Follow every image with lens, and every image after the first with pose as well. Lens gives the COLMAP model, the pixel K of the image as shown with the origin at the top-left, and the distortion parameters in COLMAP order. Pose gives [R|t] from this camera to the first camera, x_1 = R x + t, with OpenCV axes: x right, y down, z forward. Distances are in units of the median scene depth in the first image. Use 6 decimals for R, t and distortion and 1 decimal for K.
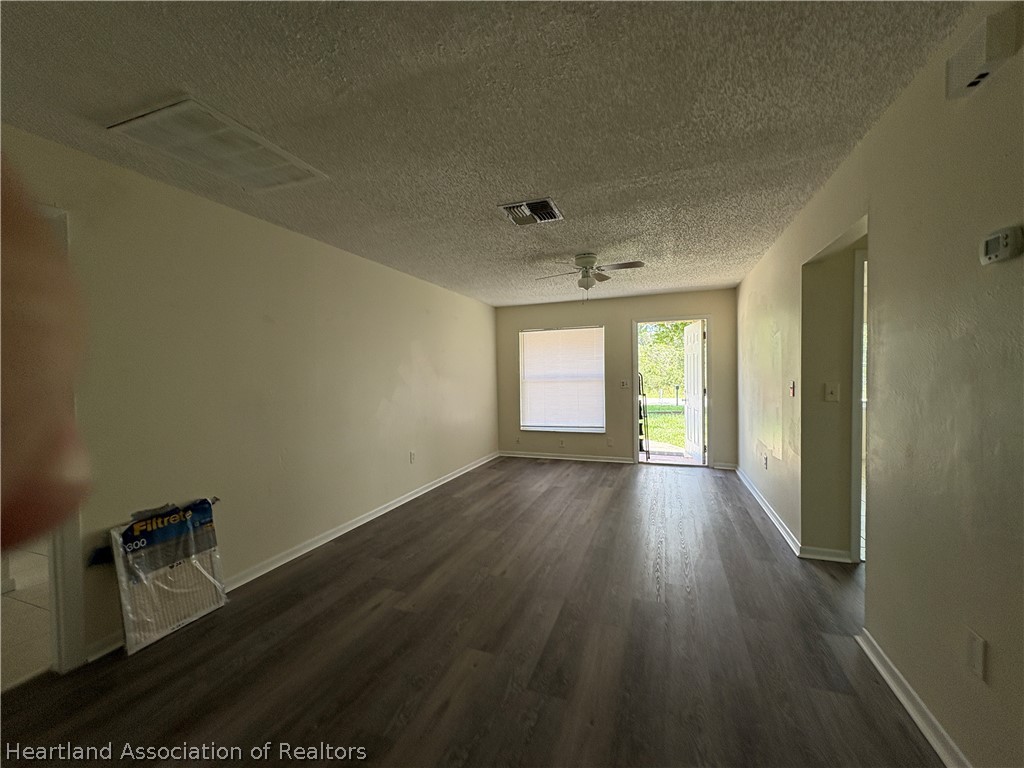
lens RADIAL K [[407.6, 0, 512.9], [0, 407.6, 385.6], [0, 0, 1]] dist [0.001336, 0.000204]
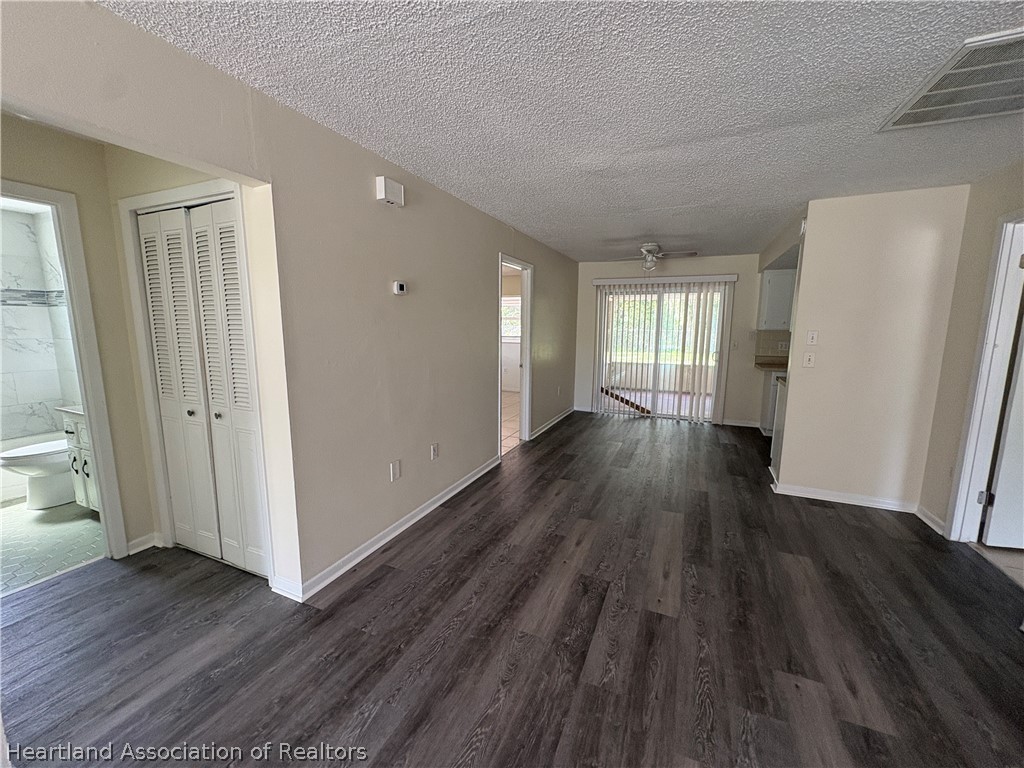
lens RADIAL K [[407.6, 0, 513.1], [0, 407.6, 385.8], [0, 0, 1]] dist [0.001336, 0.000204]
pose [[-0.998109, 0.002712, 0.061416, 0.230578], [0.013493, 0.984332, 0.175807, -0.109057], [-0.059977, 0.176303, -0.982507, 1.917231]]
